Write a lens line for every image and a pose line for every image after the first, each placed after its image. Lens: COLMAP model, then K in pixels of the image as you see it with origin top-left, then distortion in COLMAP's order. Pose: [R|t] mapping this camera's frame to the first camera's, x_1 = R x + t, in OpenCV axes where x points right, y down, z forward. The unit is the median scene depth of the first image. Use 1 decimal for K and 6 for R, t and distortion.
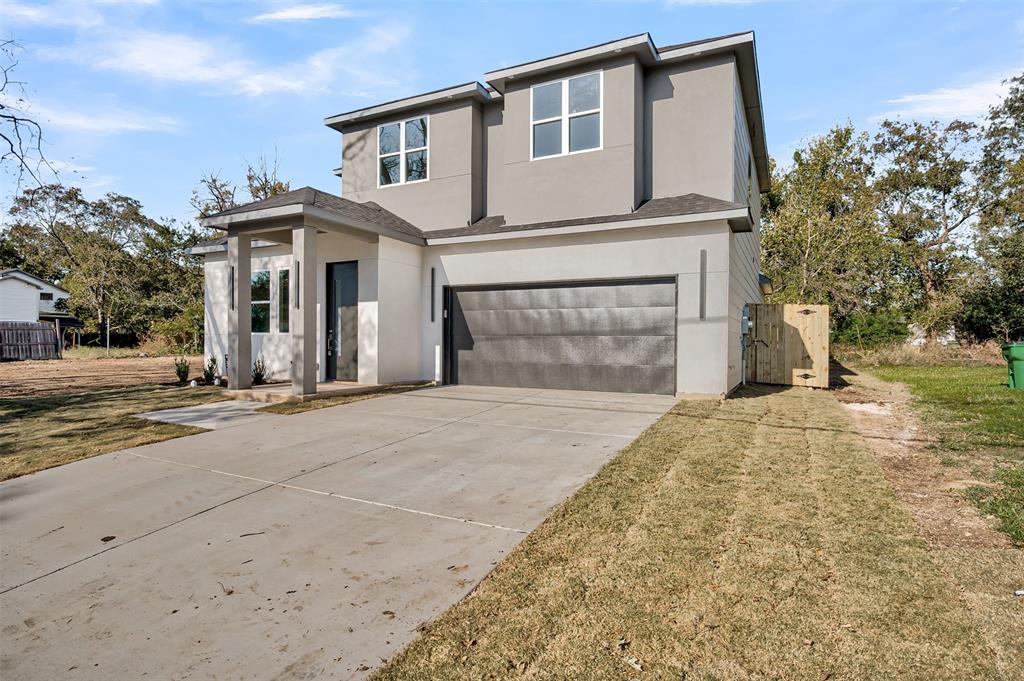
lens RADIAL K [[537.8, 0, 510.6], [0, 537.8, 337.4], [0, 0, 1]] dist [0.003567, 0.000157]
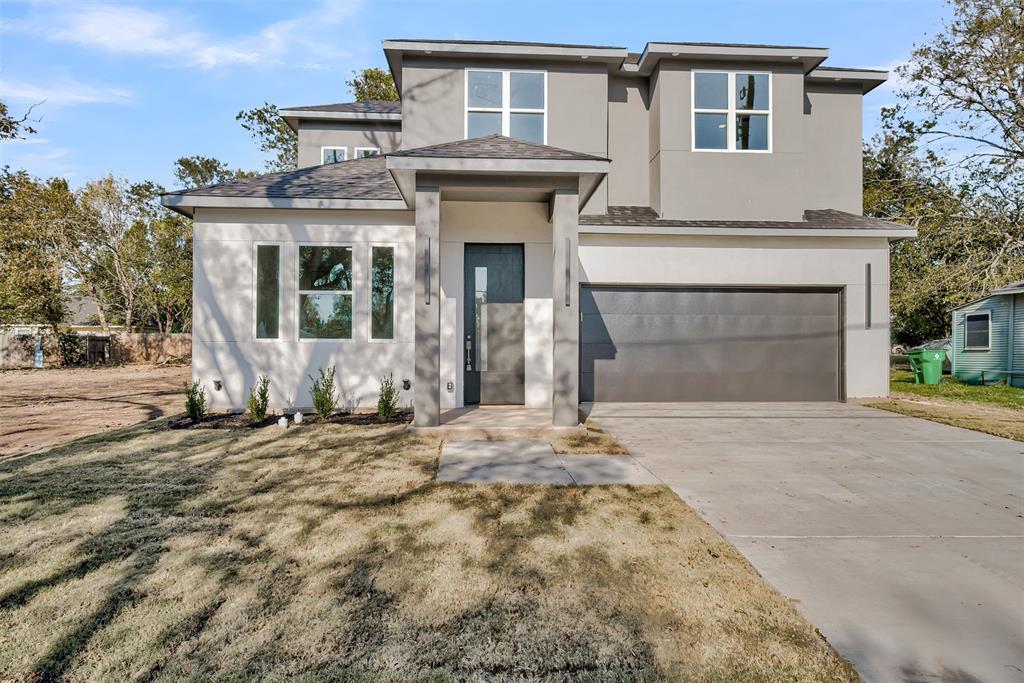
lens RADIAL K [[524.1, 0, 512.2], [0, 524.1, 345.3], [0, 0, 1]] dist [-0.004169, -0.000286]
pose [[0.862886, -0.005598, 0.505367, -0.665982], [0.004203, 0.999984, 0.003902, -0.003240], [-0.505381, -0.001243, 0.862896, 0.379301]]
